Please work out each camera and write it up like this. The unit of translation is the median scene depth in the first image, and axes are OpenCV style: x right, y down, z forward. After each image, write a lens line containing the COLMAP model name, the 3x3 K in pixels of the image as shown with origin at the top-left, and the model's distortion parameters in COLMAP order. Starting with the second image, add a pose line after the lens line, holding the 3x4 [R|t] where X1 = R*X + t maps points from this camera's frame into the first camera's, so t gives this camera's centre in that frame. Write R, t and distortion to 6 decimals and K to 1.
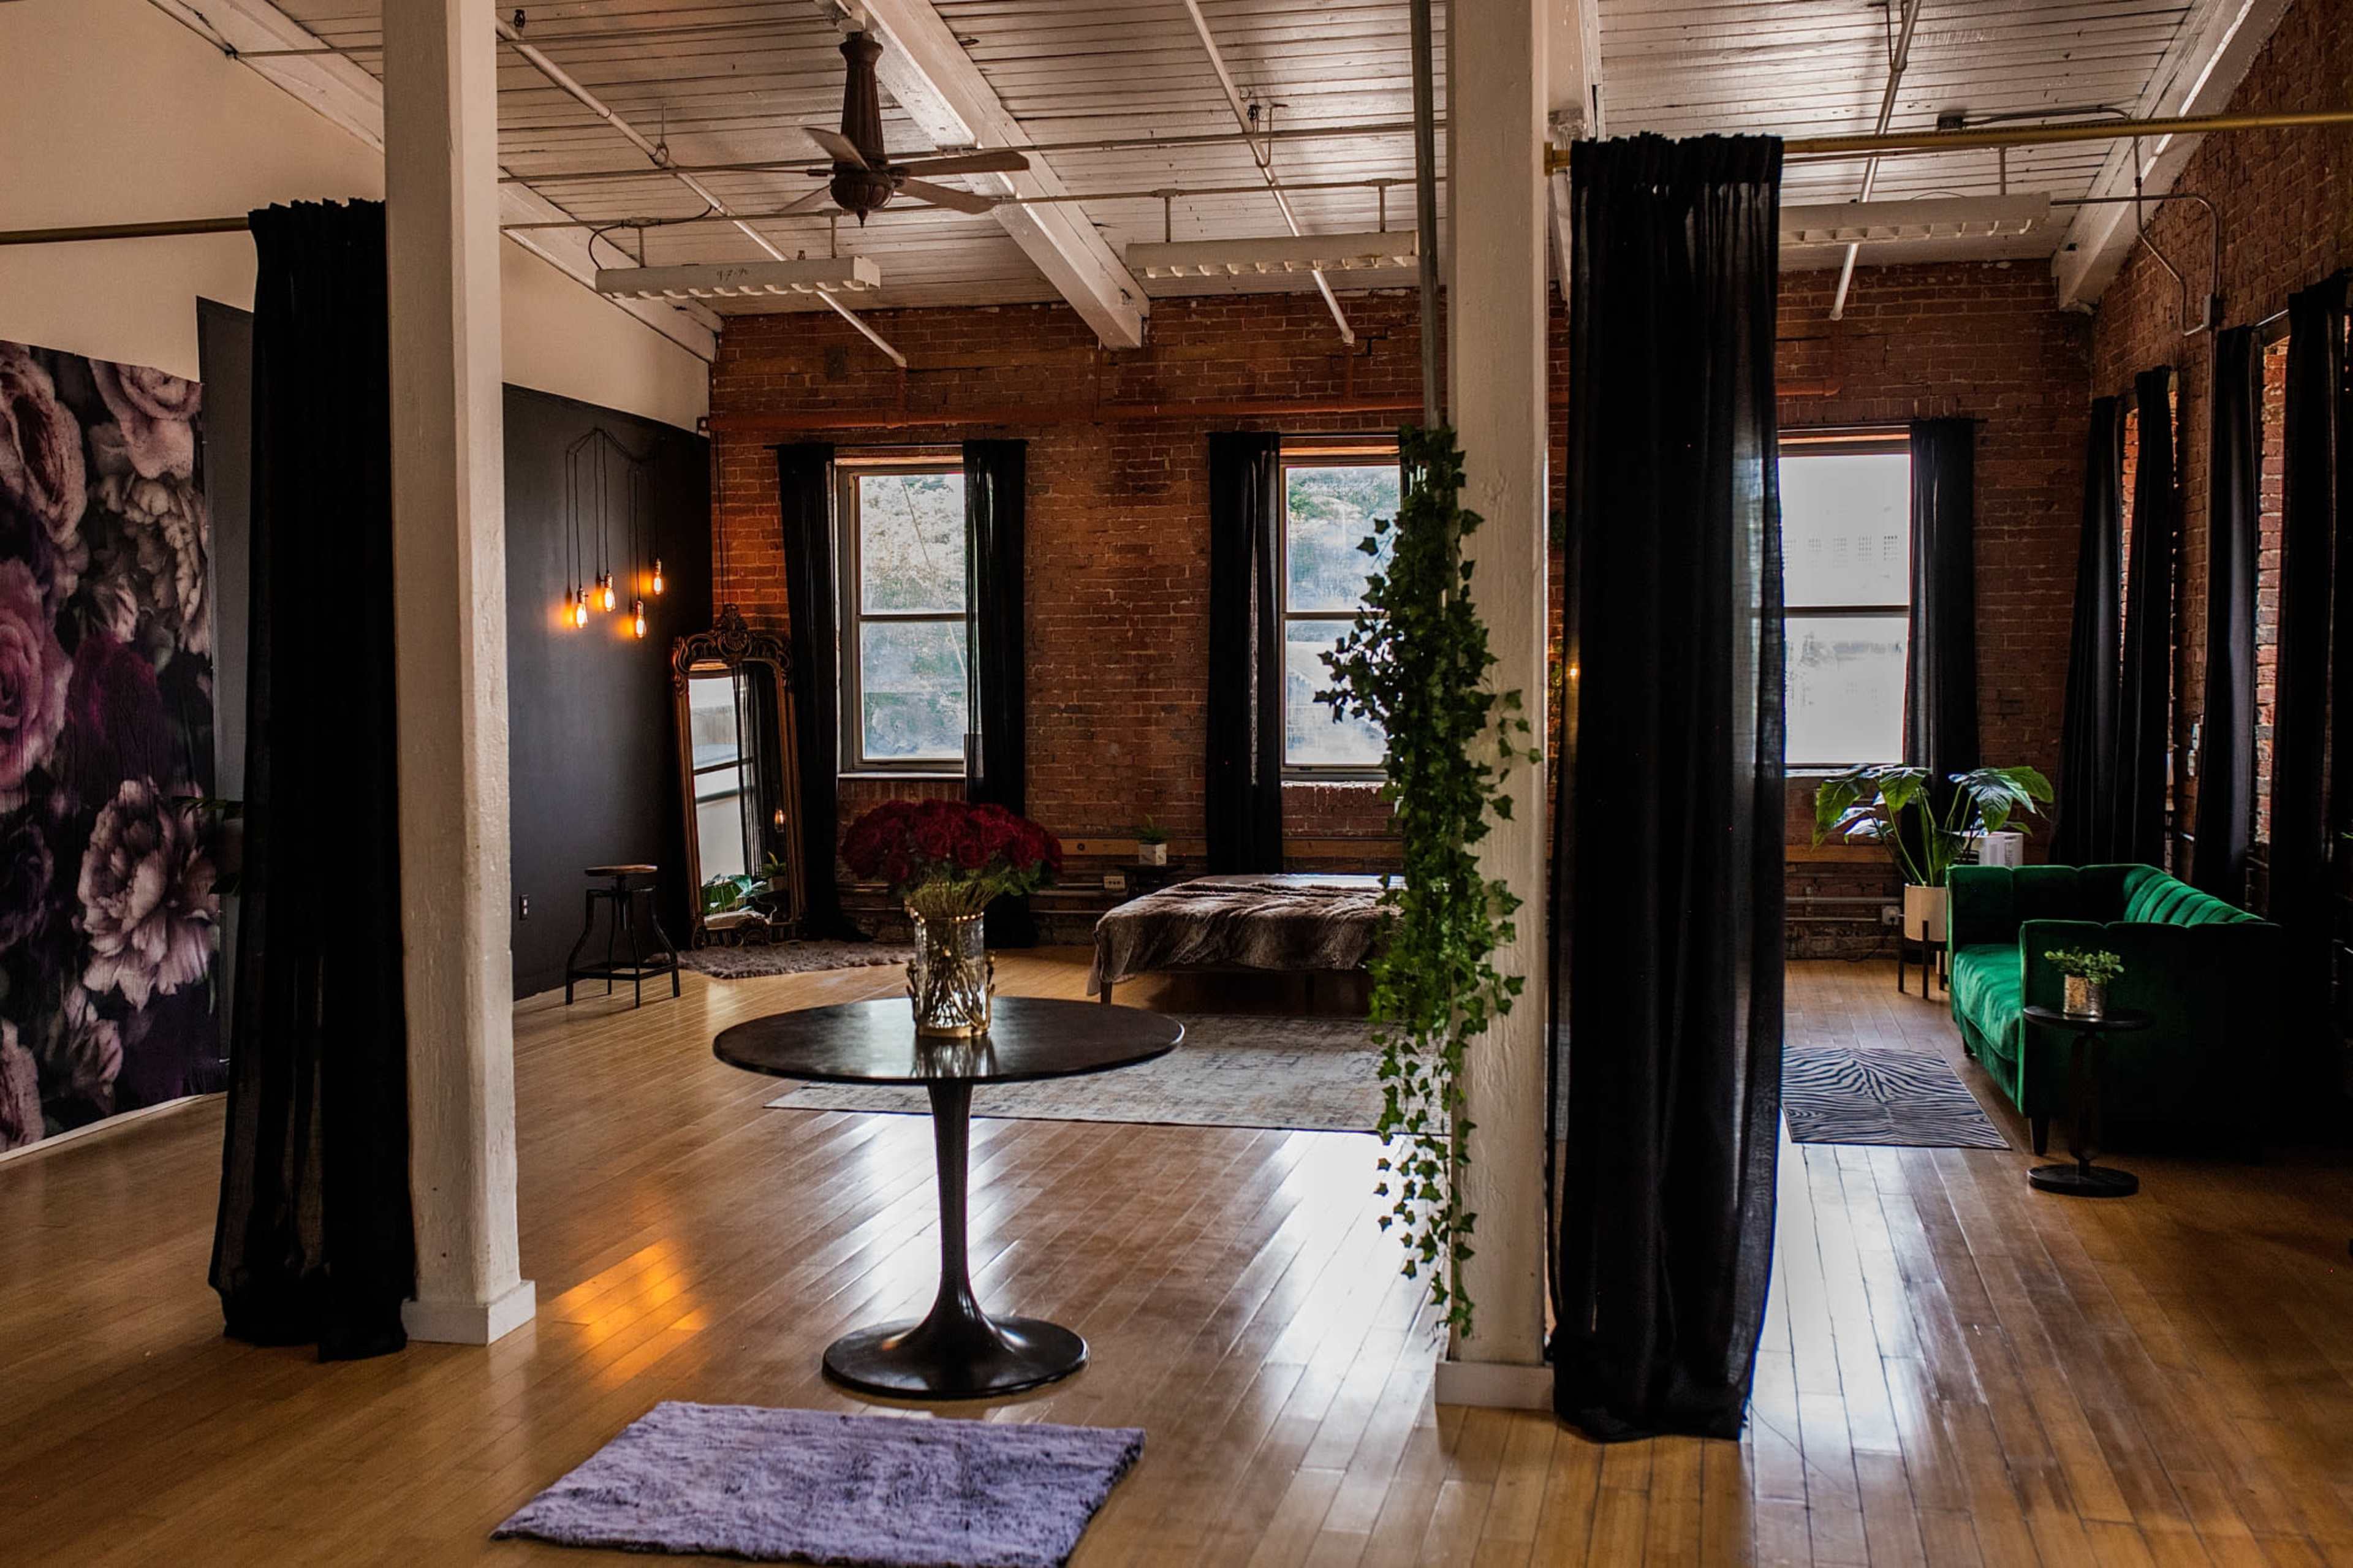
lens RADIAL K [[2393.7, 0, 1176.5], [0, 2393.7, 784.0], [0, 0, 1]] dist [-0.014147, -0.000275]
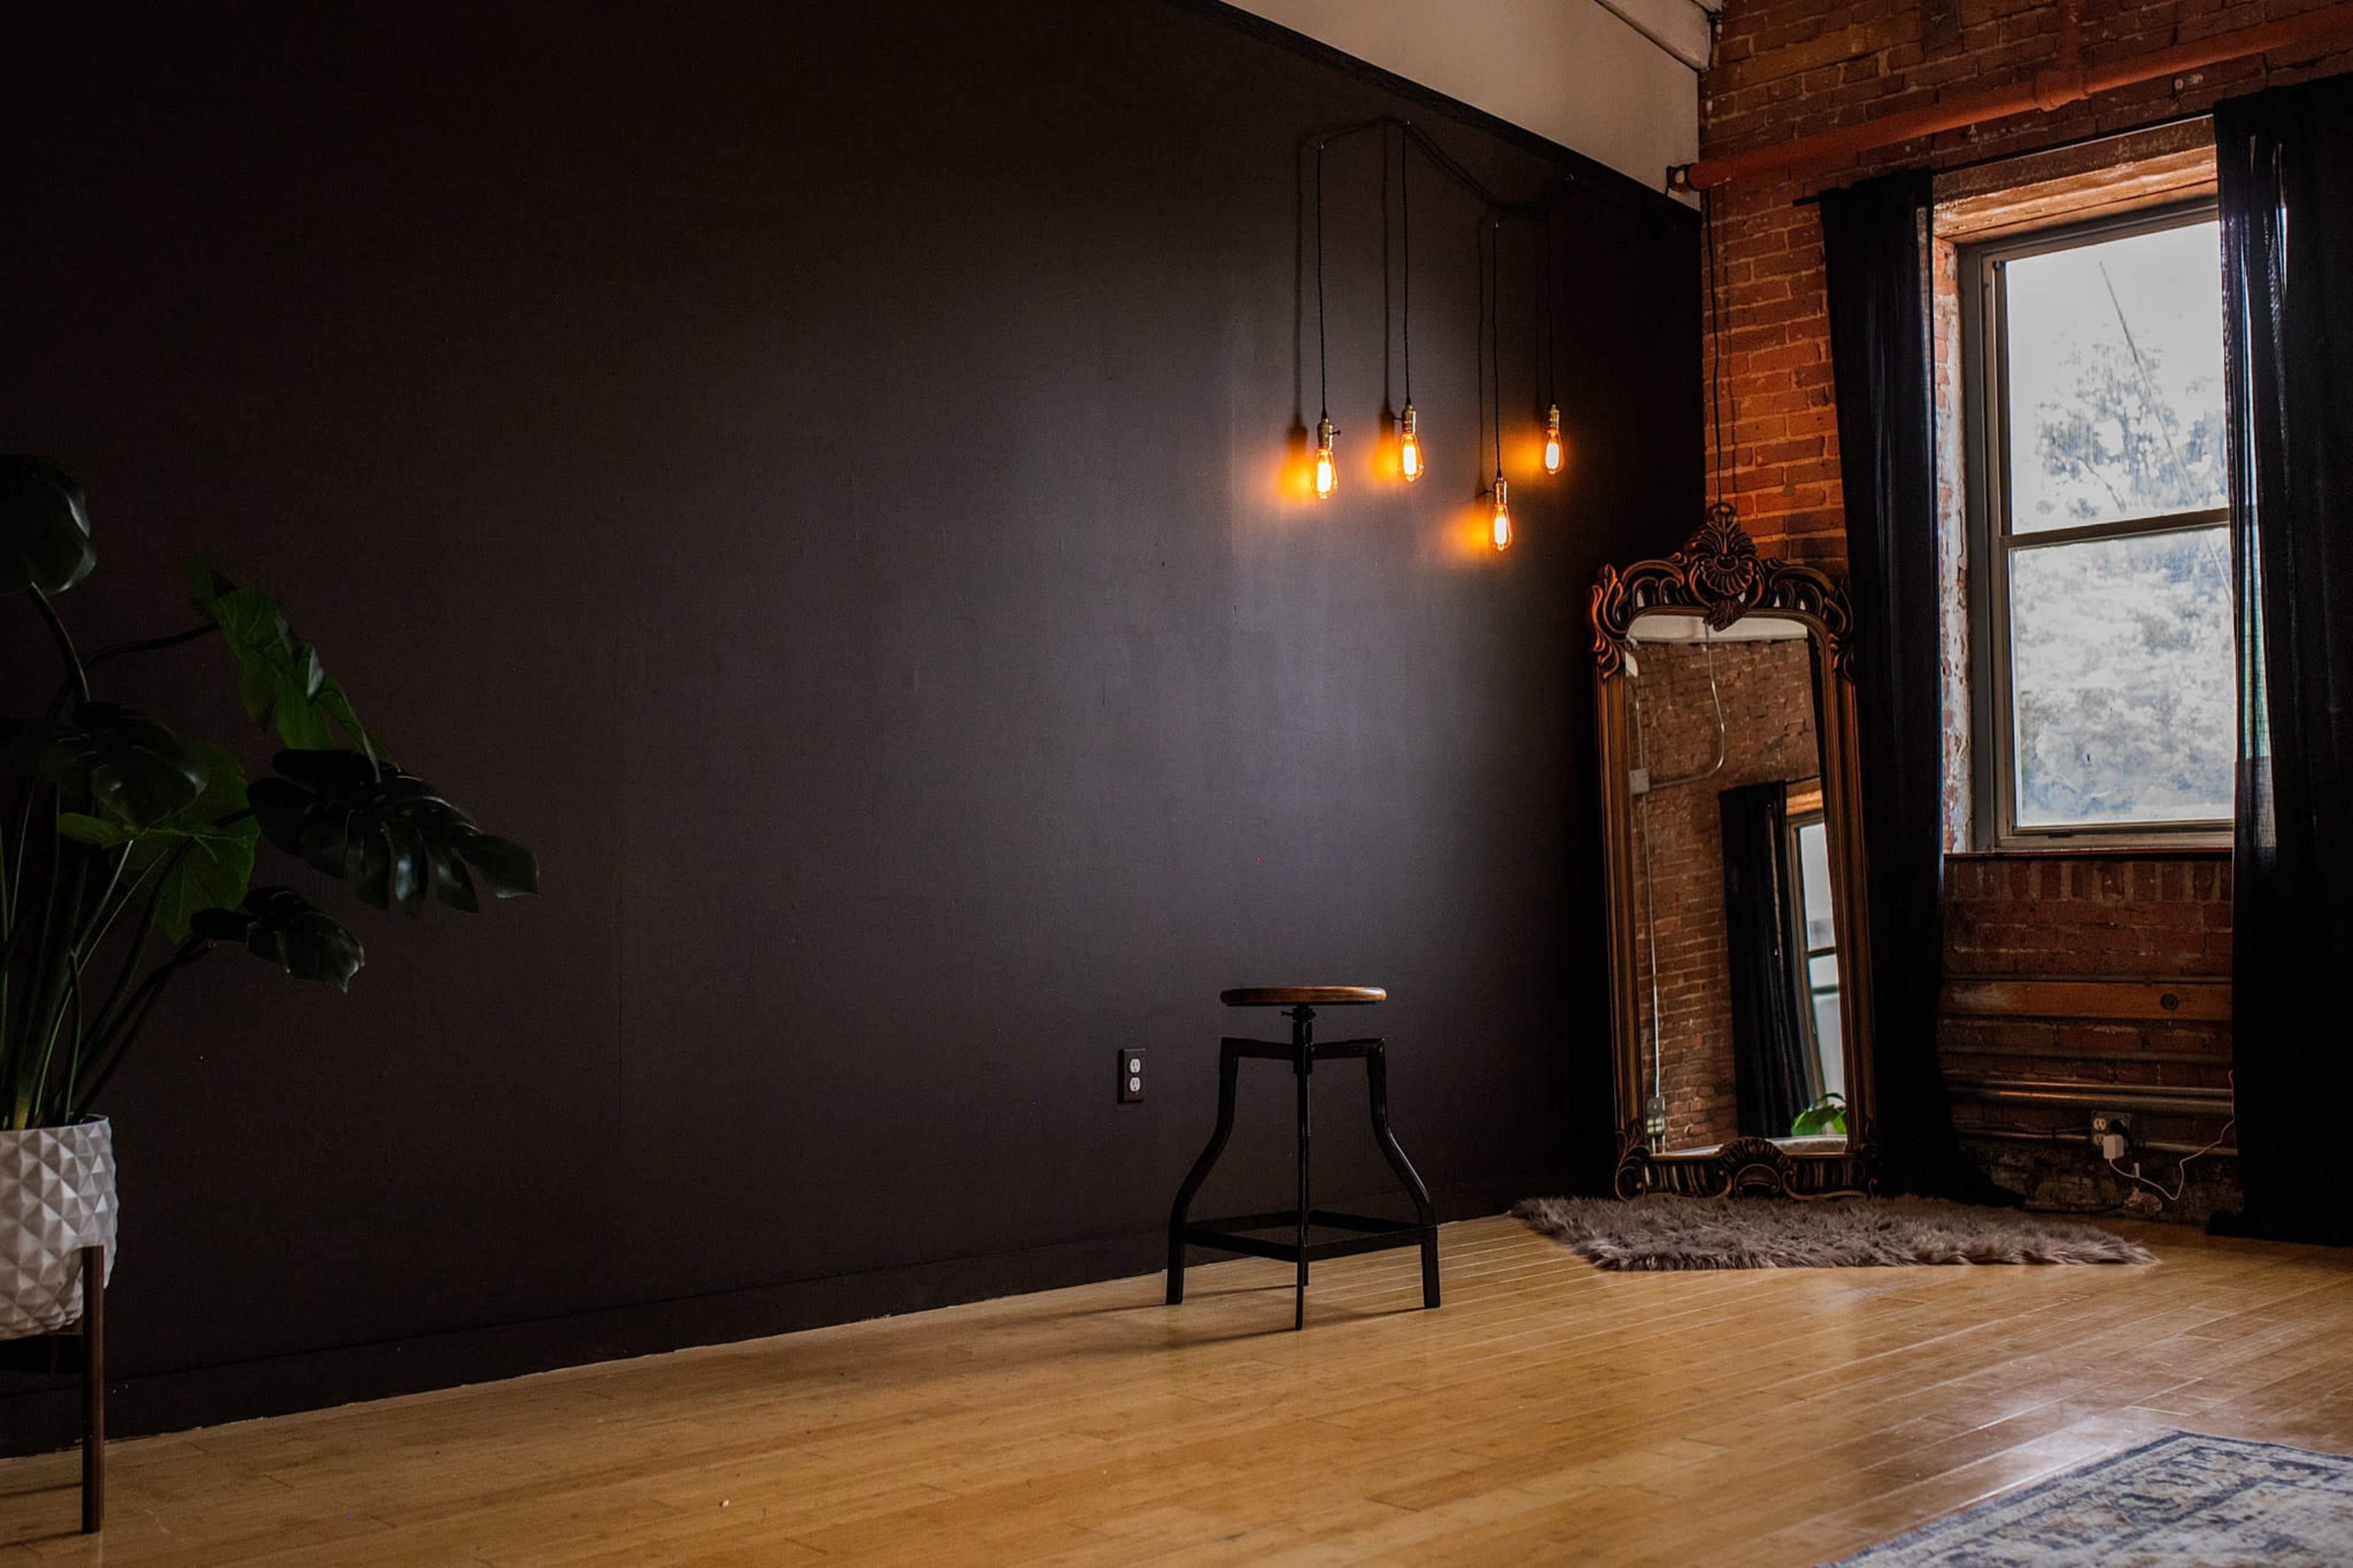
lens RADIAL K [[2302.7, 0, 1176.5], [0, 2302.7, 784.0], [0, 0, 1]] dist [-0.039511, 0.046851]
pose [[0.842527, -0.023627, -0.538136, -0.024866], [-0.031850, 0.995104, -0.093556, 0.031868], [0.537712, 0.095963, 0.837649, 0.544139]]
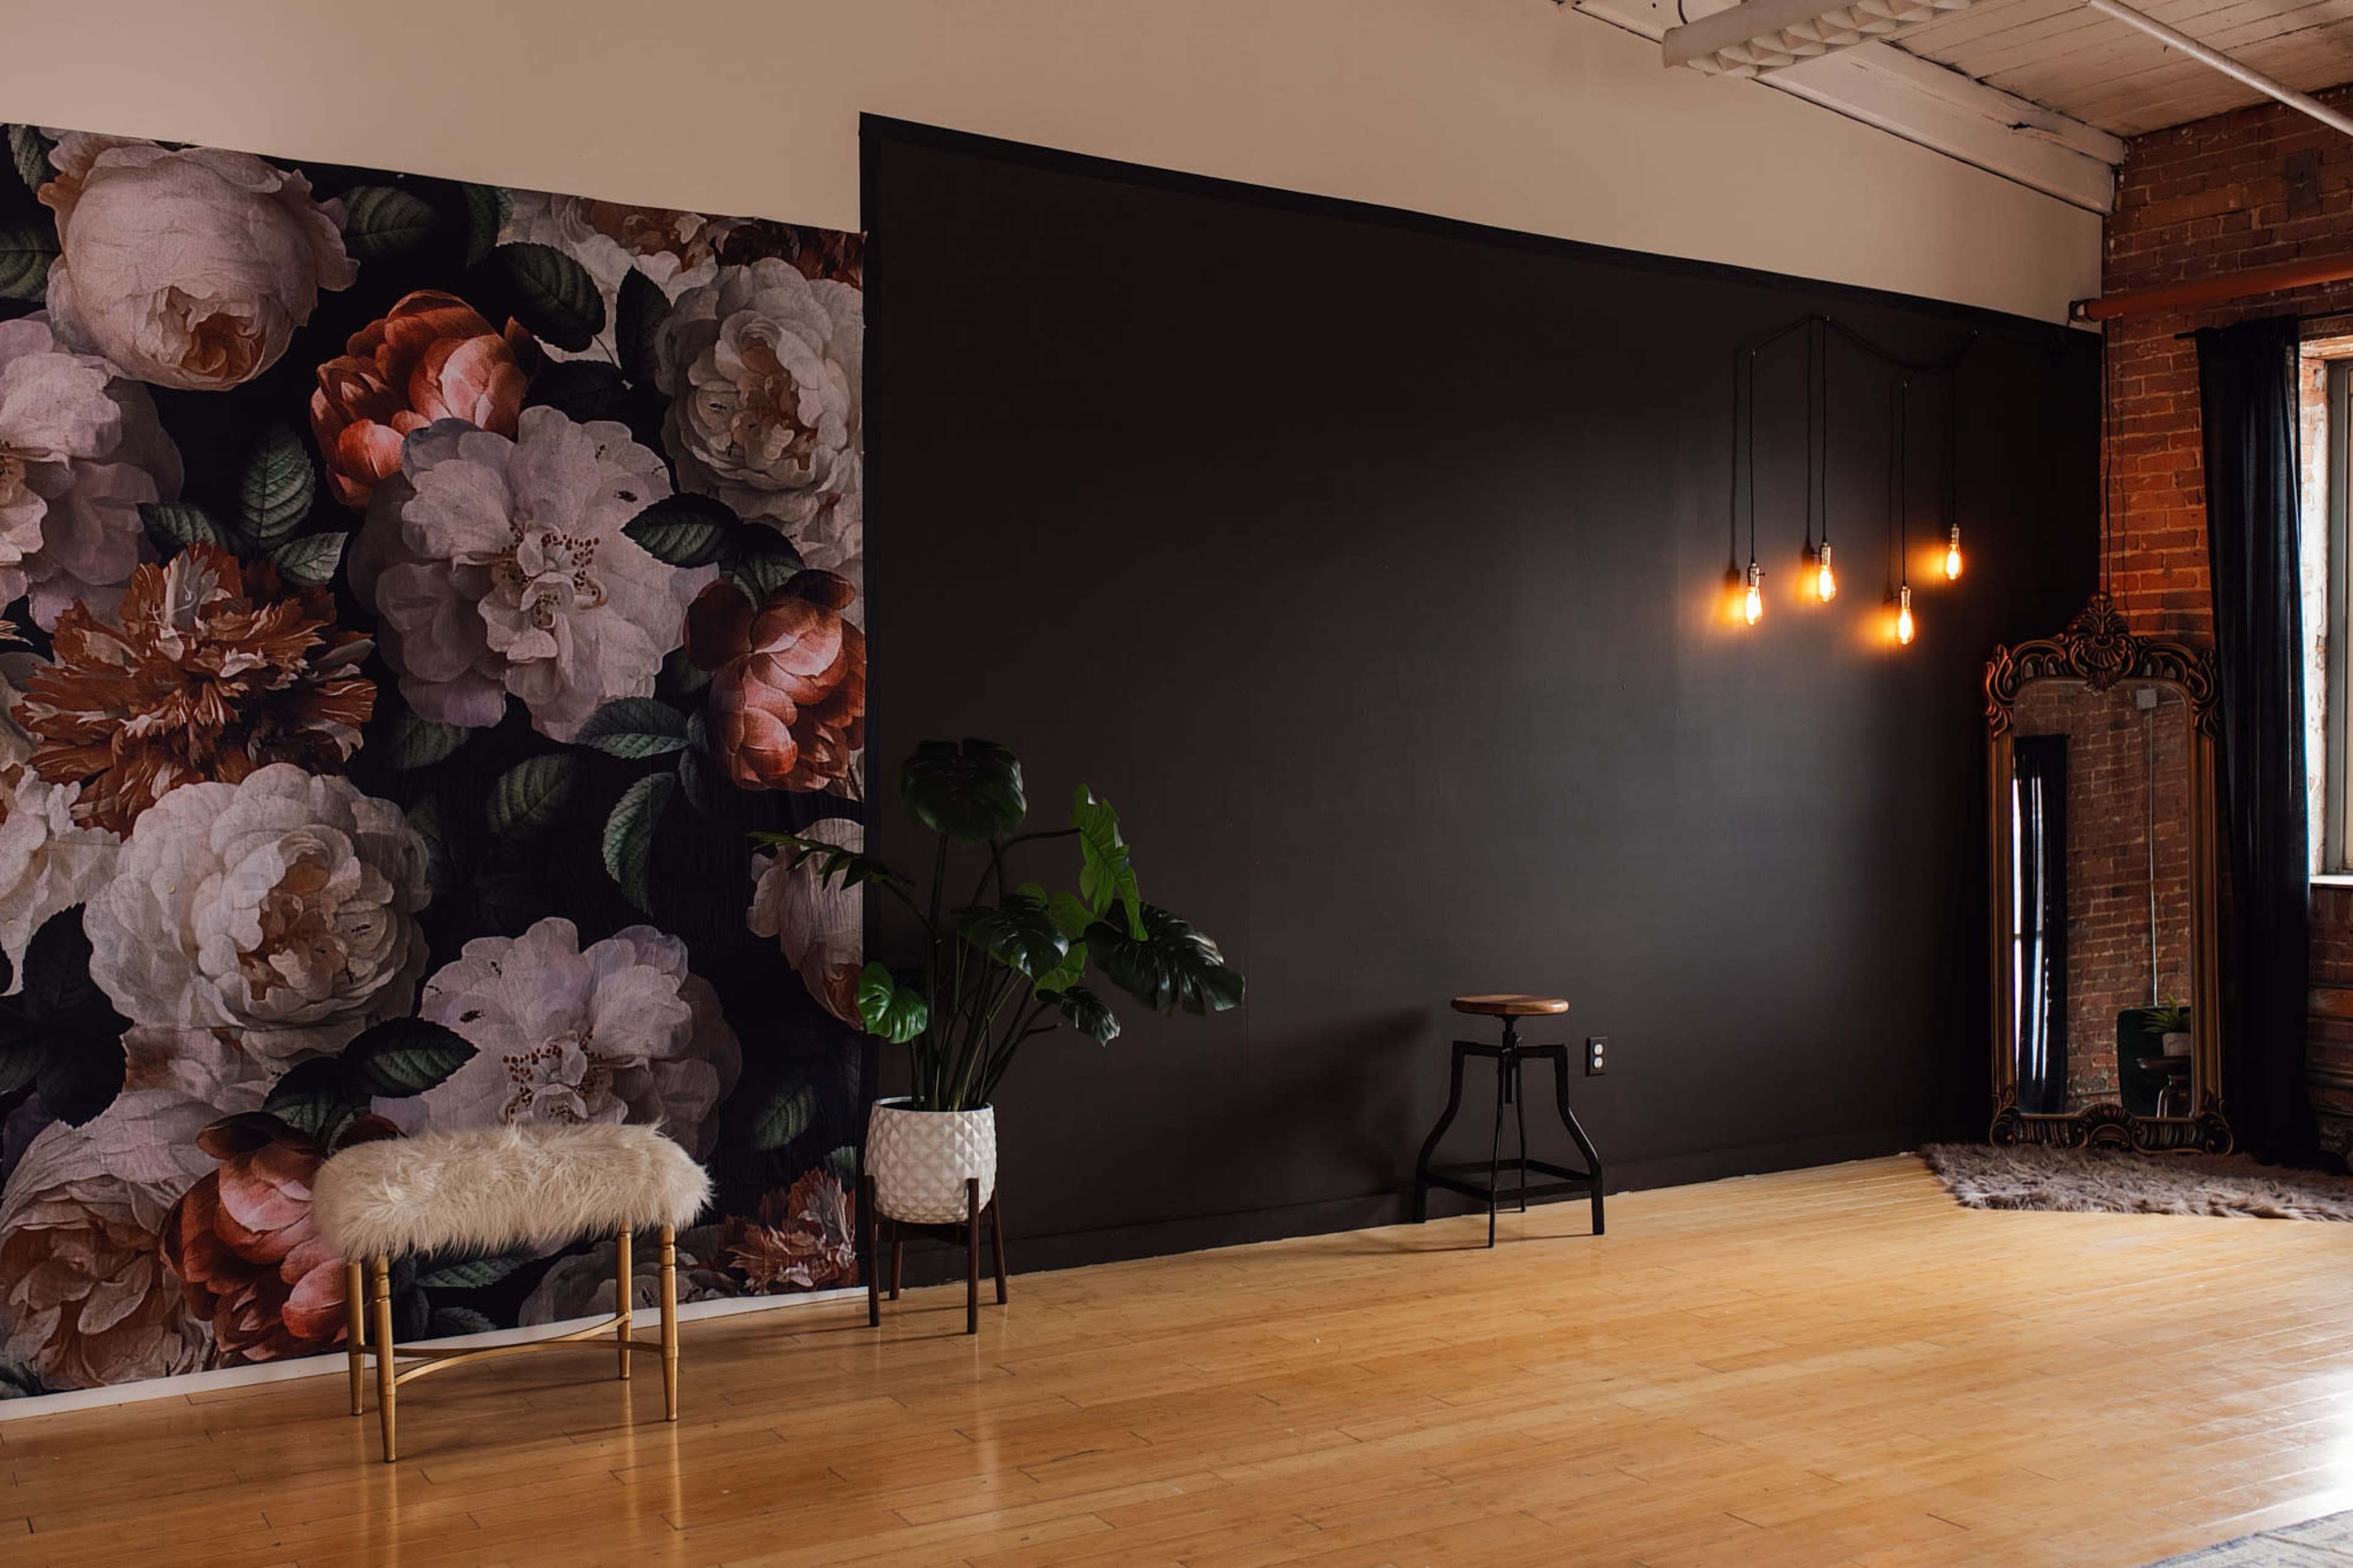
lens RADIAL K [[2341.3, 0, 1176.1], [0, 2341.3, 774.2], [0, 0, 1]] dist [-0.035575, 0.045227]
pose [[0.687461, 0.021904, -0.725891, 0.088473], [-0.047438, 0.998765, -0.014789, -0.007993], [0.724670, 0.044602, 0.687651, 0.416533]]
